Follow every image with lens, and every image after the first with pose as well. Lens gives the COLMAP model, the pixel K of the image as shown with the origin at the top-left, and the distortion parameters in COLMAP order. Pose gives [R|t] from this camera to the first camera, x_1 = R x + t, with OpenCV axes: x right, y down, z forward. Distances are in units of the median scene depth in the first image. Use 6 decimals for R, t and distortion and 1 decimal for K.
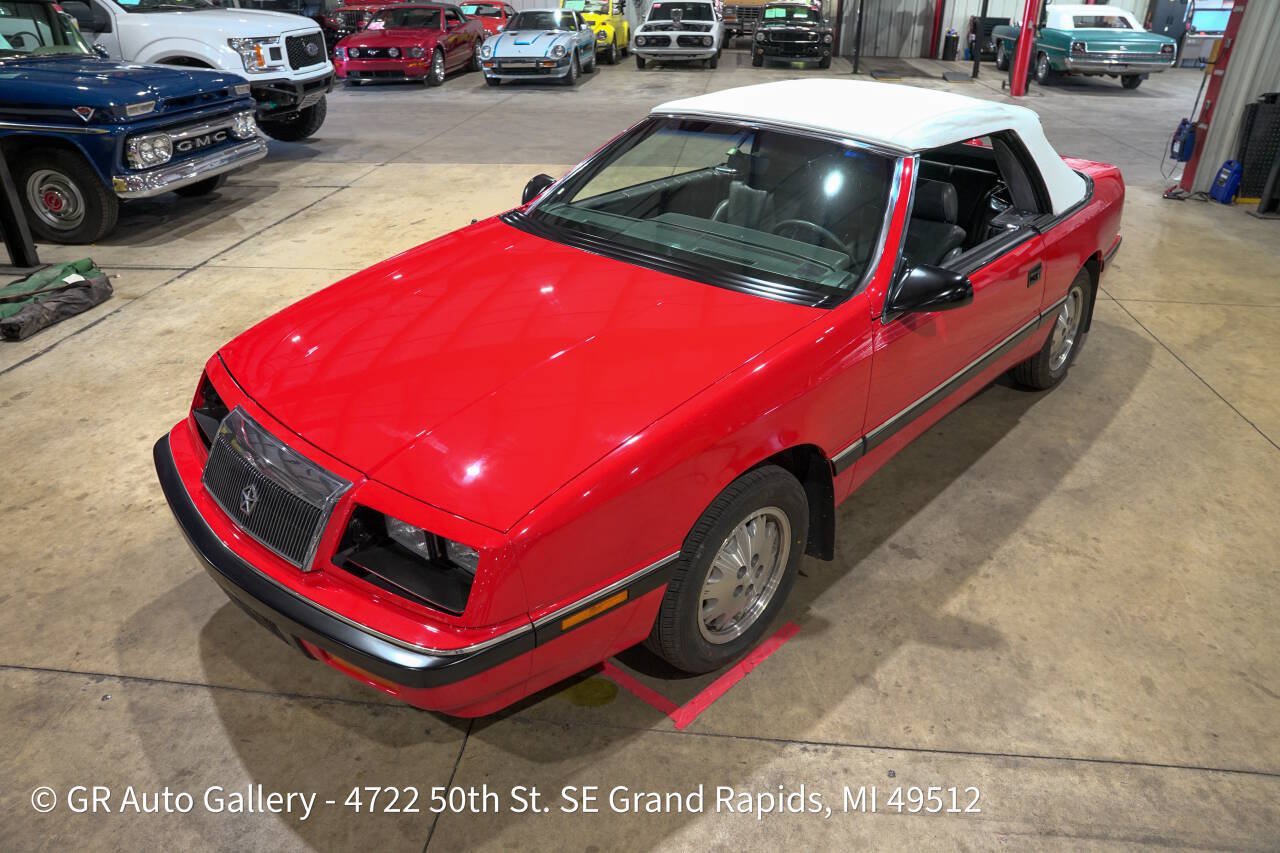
lens RADIAL K [[876.1, 0, 642.3], [0, 876.1, 426.5], [0, 0, 1]] dist [-0.143230, 0.112990]
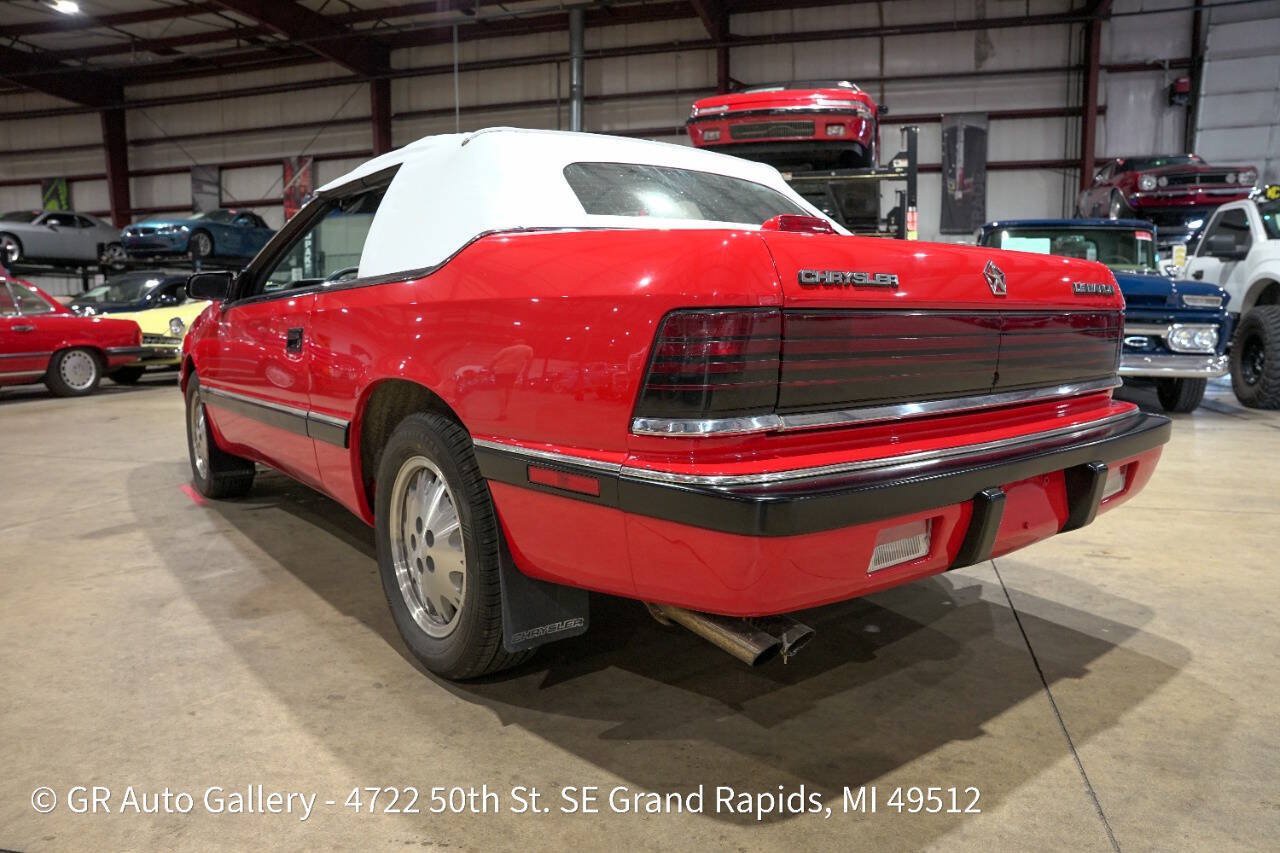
lens RADIAL K [[876.1, 0, 642.3], [0, 876.1, 426.5], [0, 0, 1]] dist [-0.143230, 0.112990]
pose [[-0.163261, 0.119421, -0.979329, 1.126359], [-0.453400, 0.872531, 0.181983, -0.376621], [0.876228, 0.473738, -0.088305, 1.334692]]
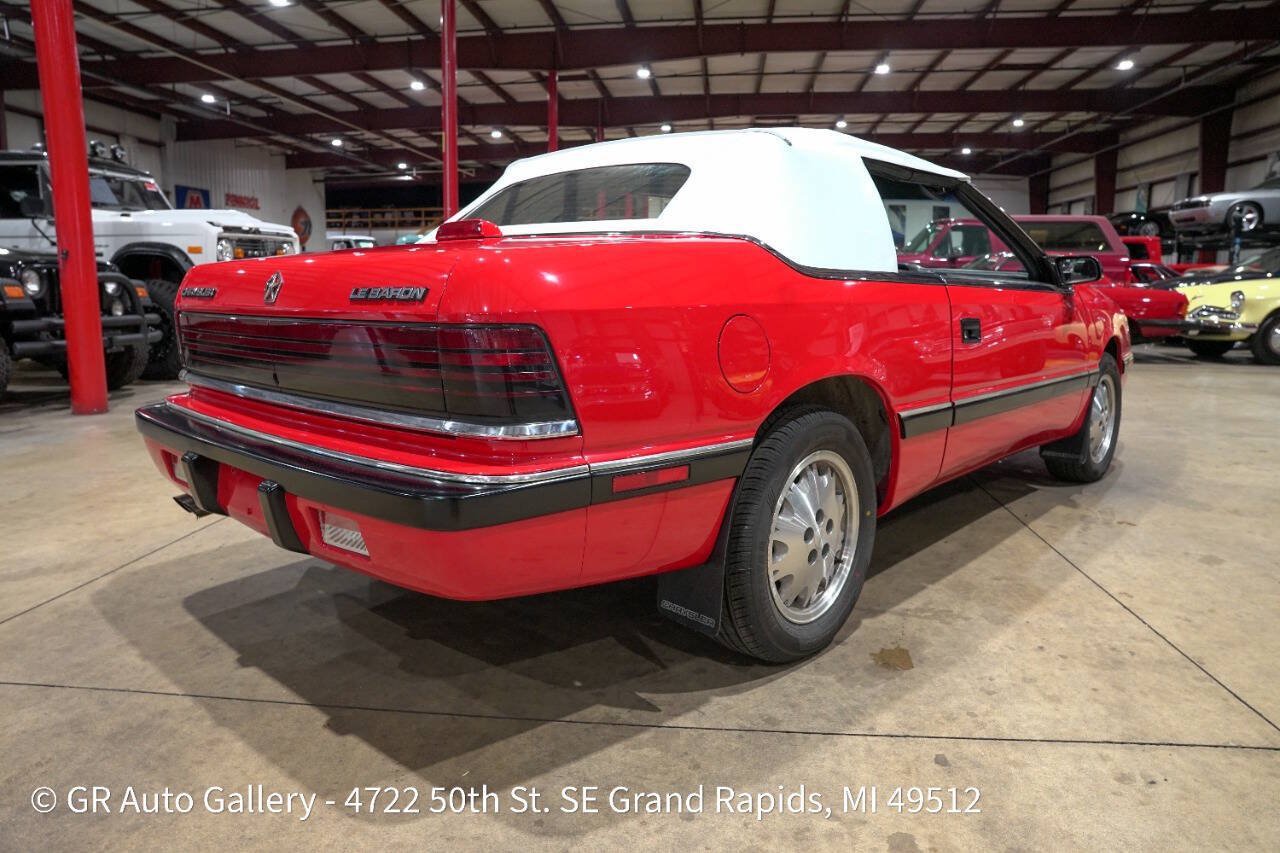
lens RADIAL K [[876.1, 0, 642.3], [0, 876.1, 426.5], [0, 0, 1]] dist [-0.143230, 0.112990]
pose [[-0.999913, -0.008983, -0.009610, 0.351126], [-0.012964, 0.796986, 0.603859, -0.718591], [0.002235, 0.603931, -0.797033, 1.929311]]
